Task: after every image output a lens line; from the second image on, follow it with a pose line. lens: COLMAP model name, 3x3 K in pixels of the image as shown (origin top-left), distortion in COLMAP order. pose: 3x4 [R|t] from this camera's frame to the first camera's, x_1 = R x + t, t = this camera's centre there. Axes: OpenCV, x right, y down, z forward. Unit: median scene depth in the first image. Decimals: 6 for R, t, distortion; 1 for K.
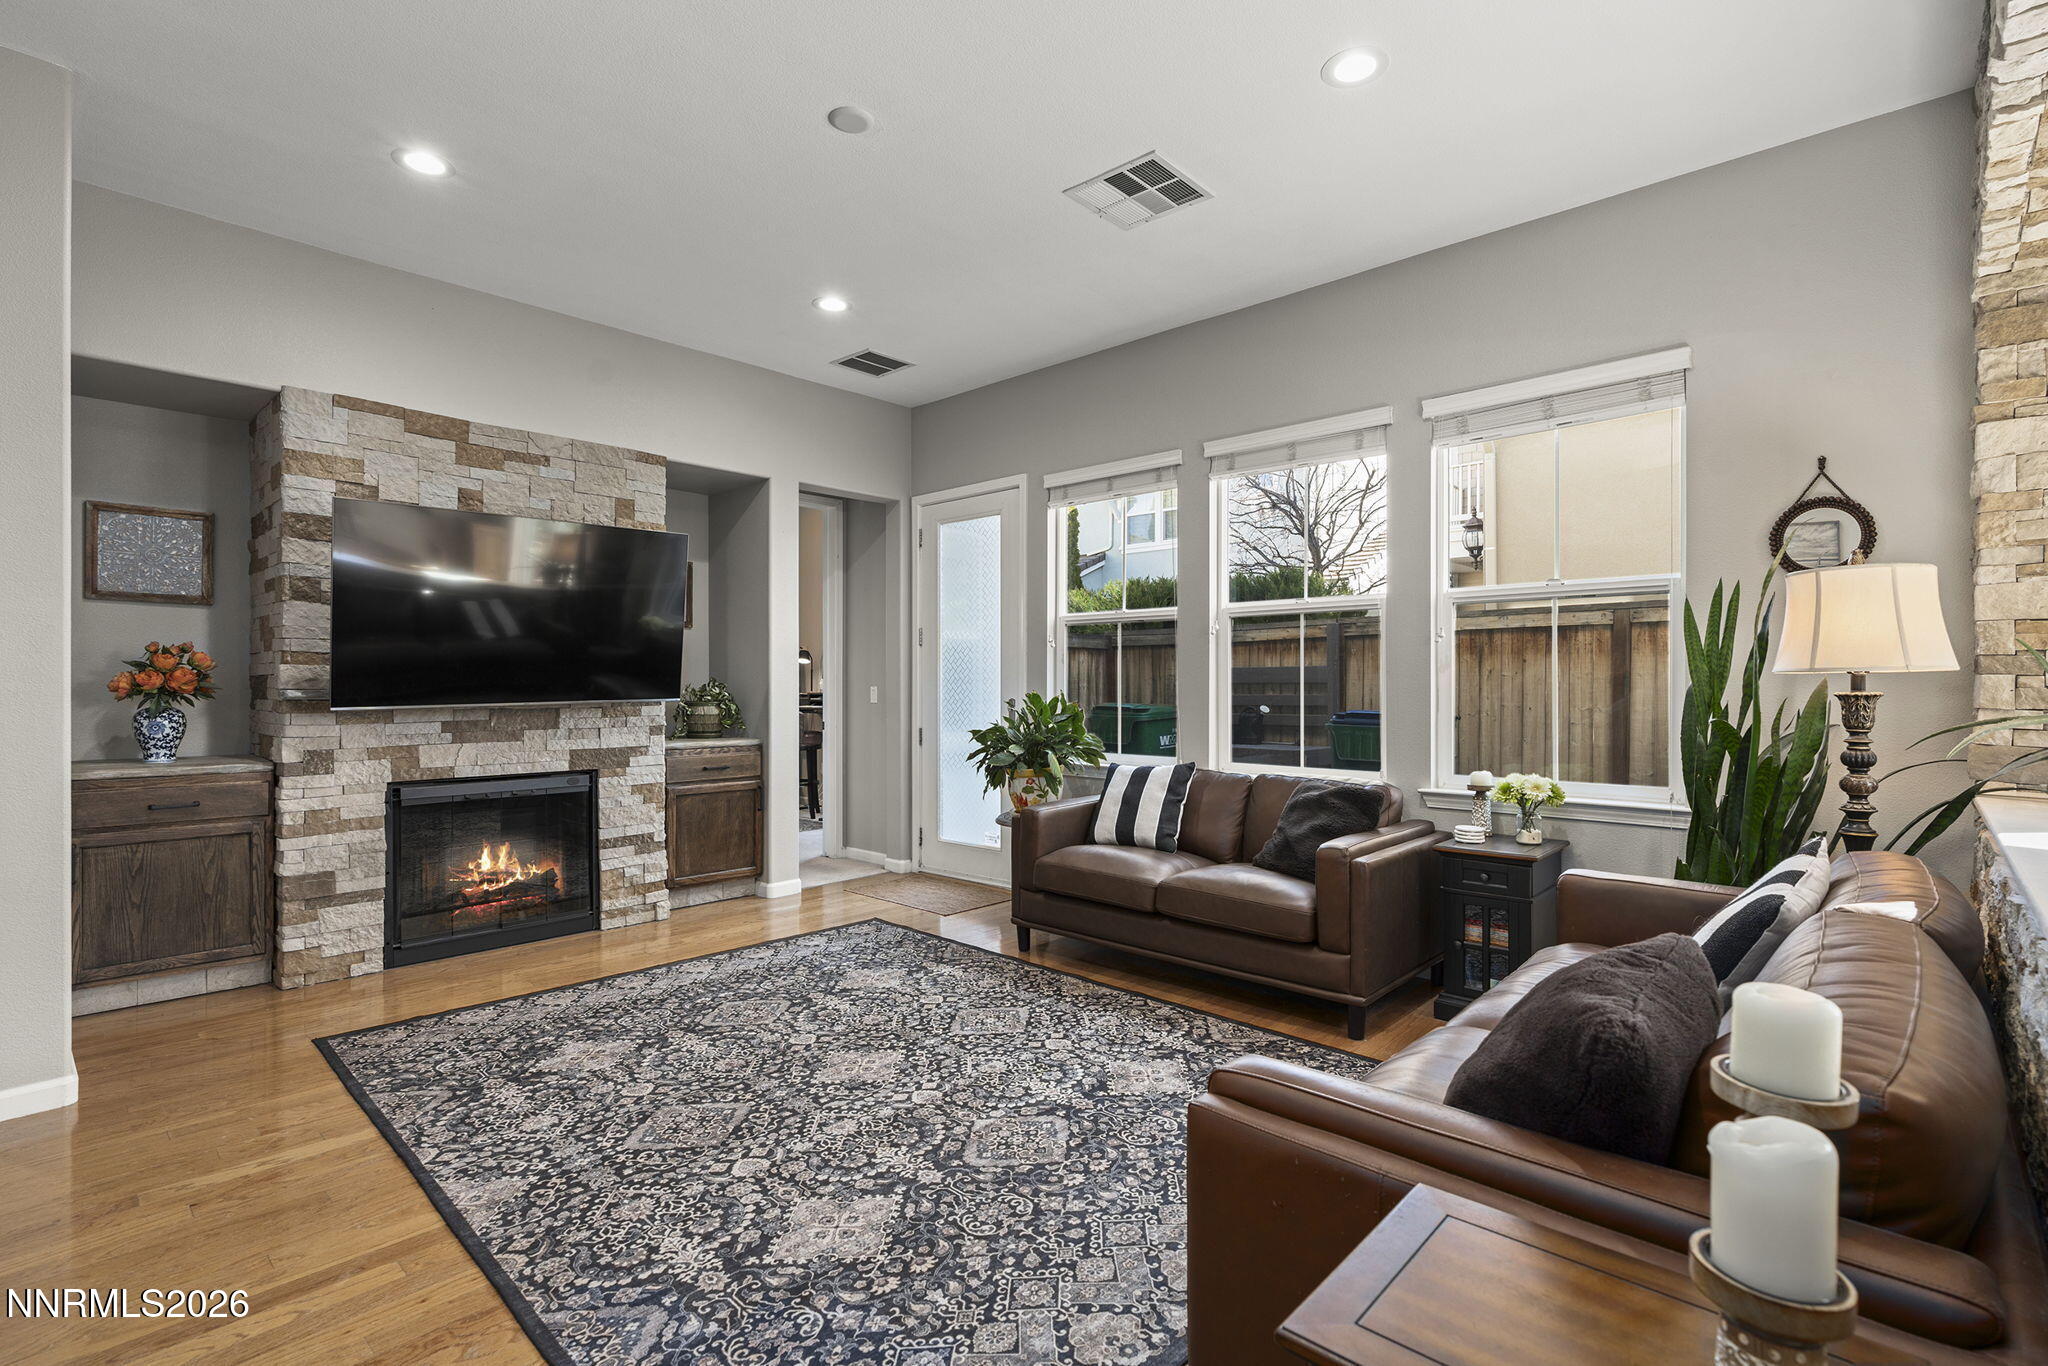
lens RADIAL K [[949.9, 0, 1024.0], [0, 949.9, 683.0], [0, 0, 1]] dist [-0.005508, 0.000001]
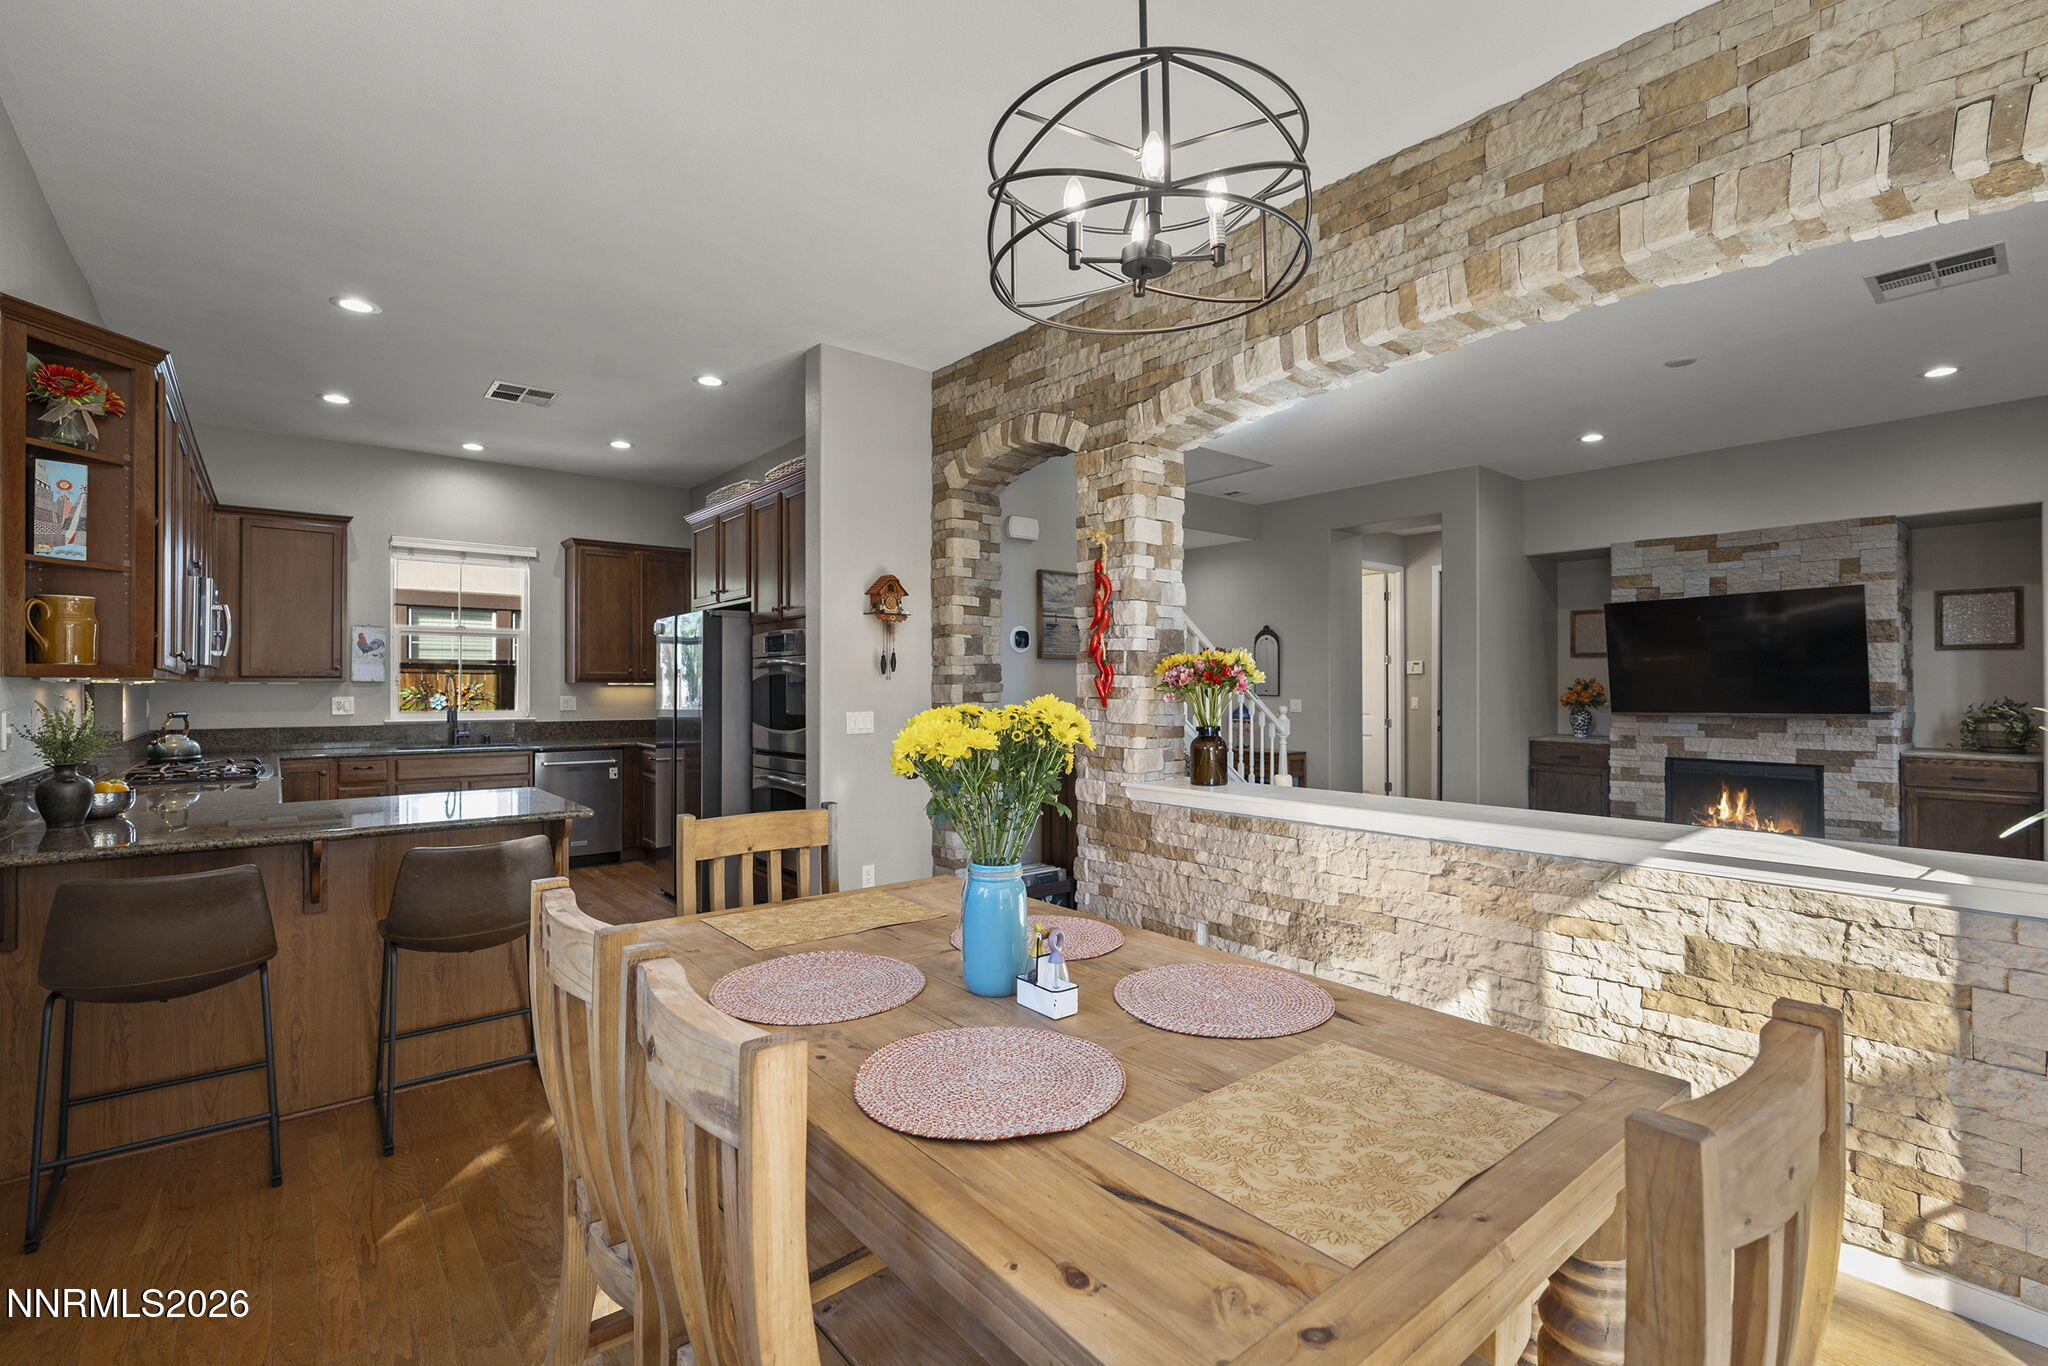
lens RADIAL K [[917.6, 0, 1025.1], [0, 917.6, 681.1], [0, 0, 1]] dist [-0.013174, 0.004646]
pose [[-0.129631, -0.005734, -0.991546, 1.445374], [0.000887, 0.999982, -0.005899, -0.031888], [0.991562, -0.001644, -0.129623, 0.074336]]
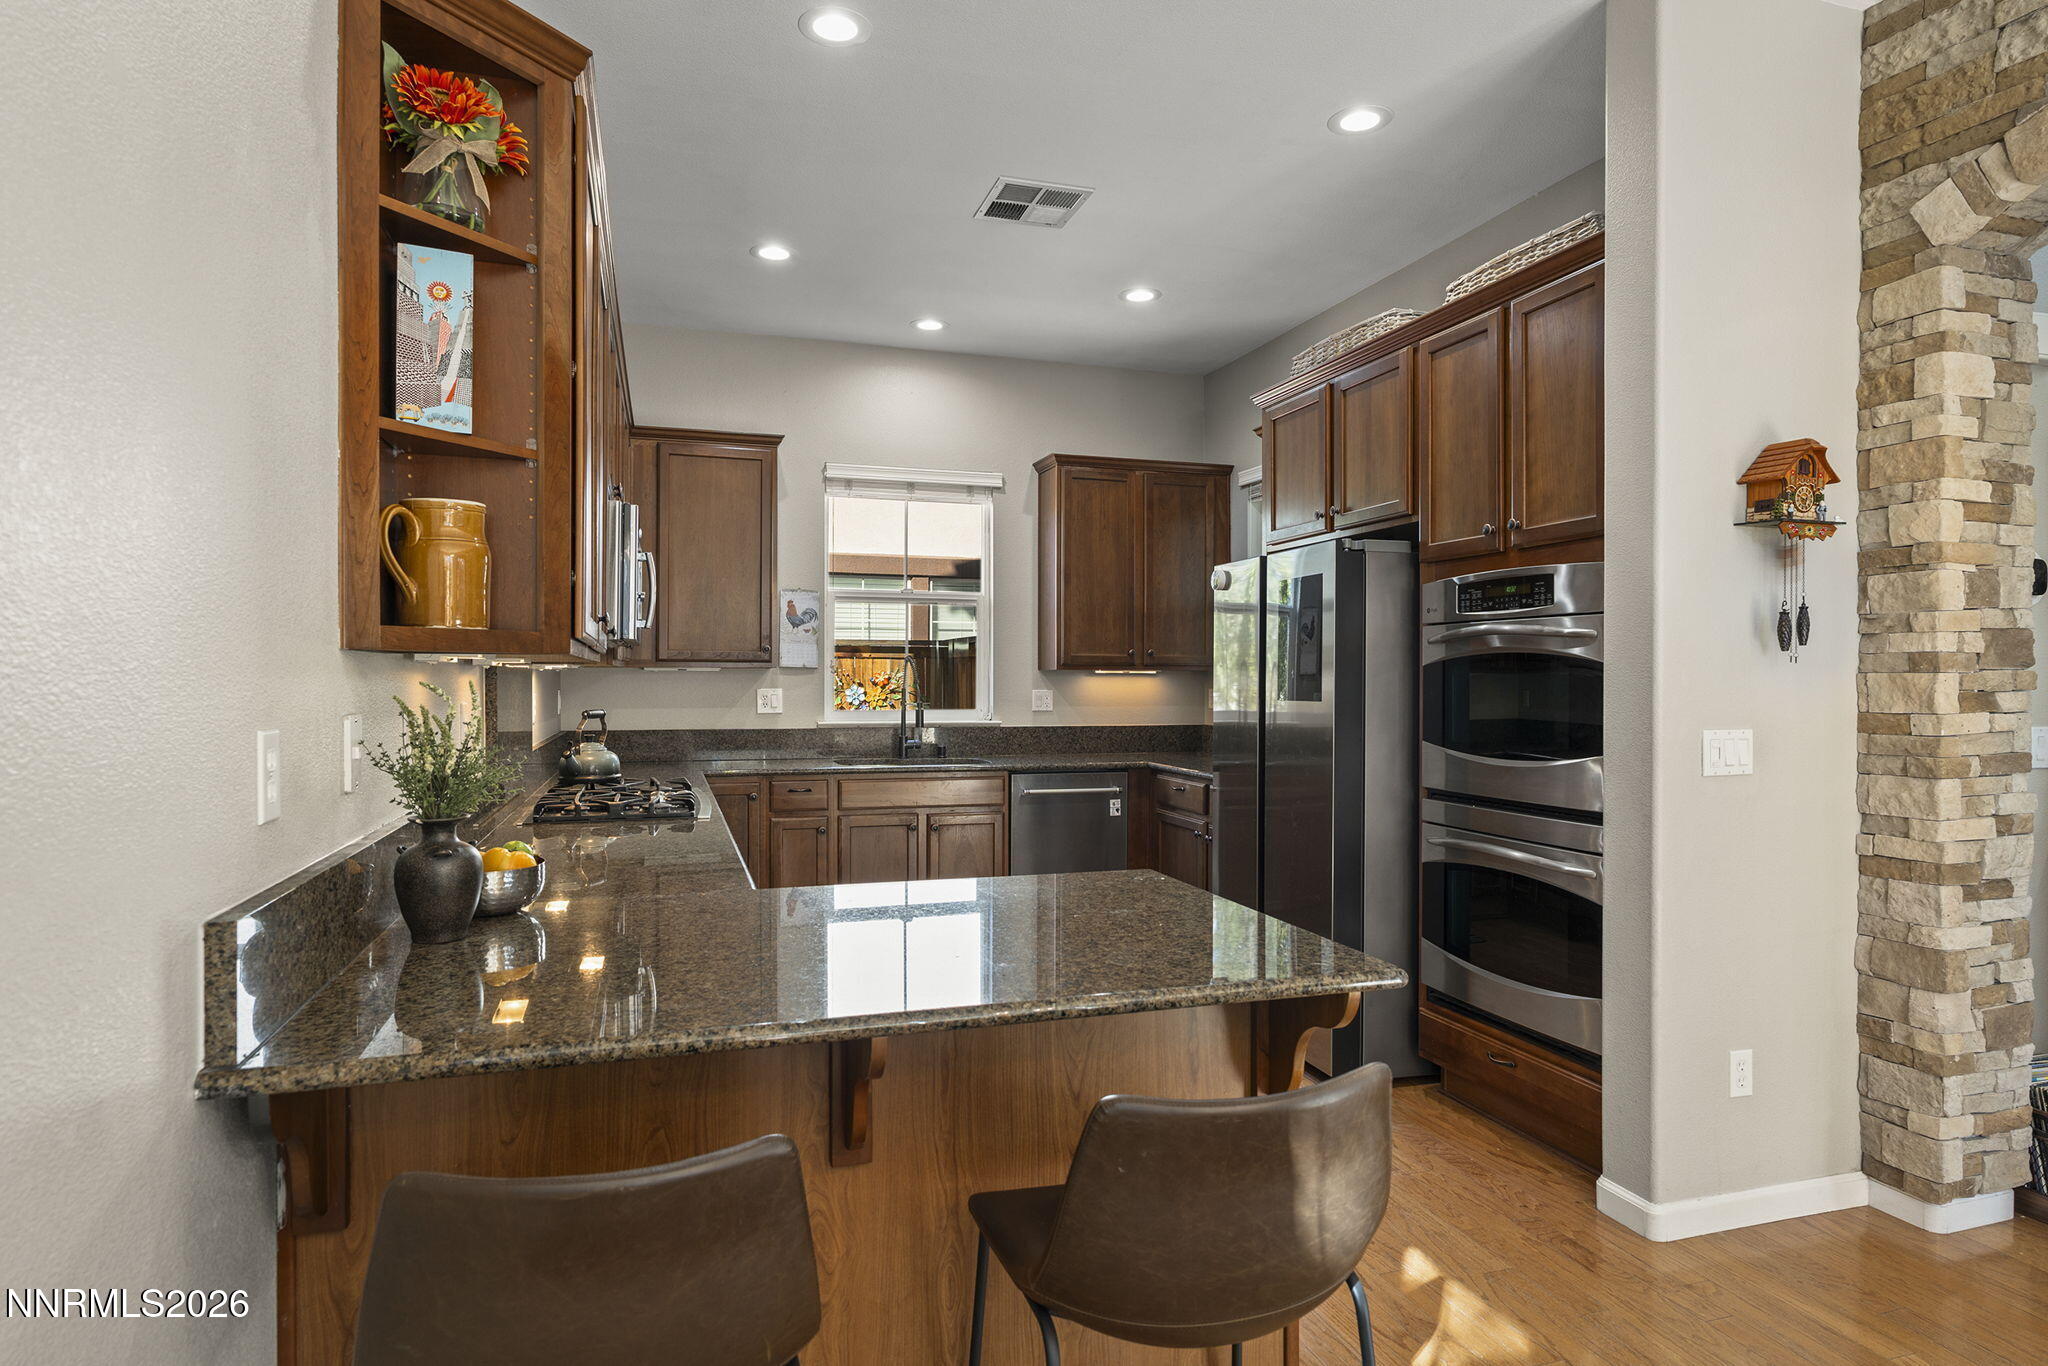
lens RADIAL K [[1158.2, 0, 1024.0], [0, 1158.2, 683.0], [0, 0, 1]] dist [-0.006781, -0.001067]
pose [[-0.491299, 0.002884, -0.870986, 1.062605], [-0.003355, 0.999981, 0.005203, -0.030145], [0.870985, 0.005478, -0.491280, -0.409425]]
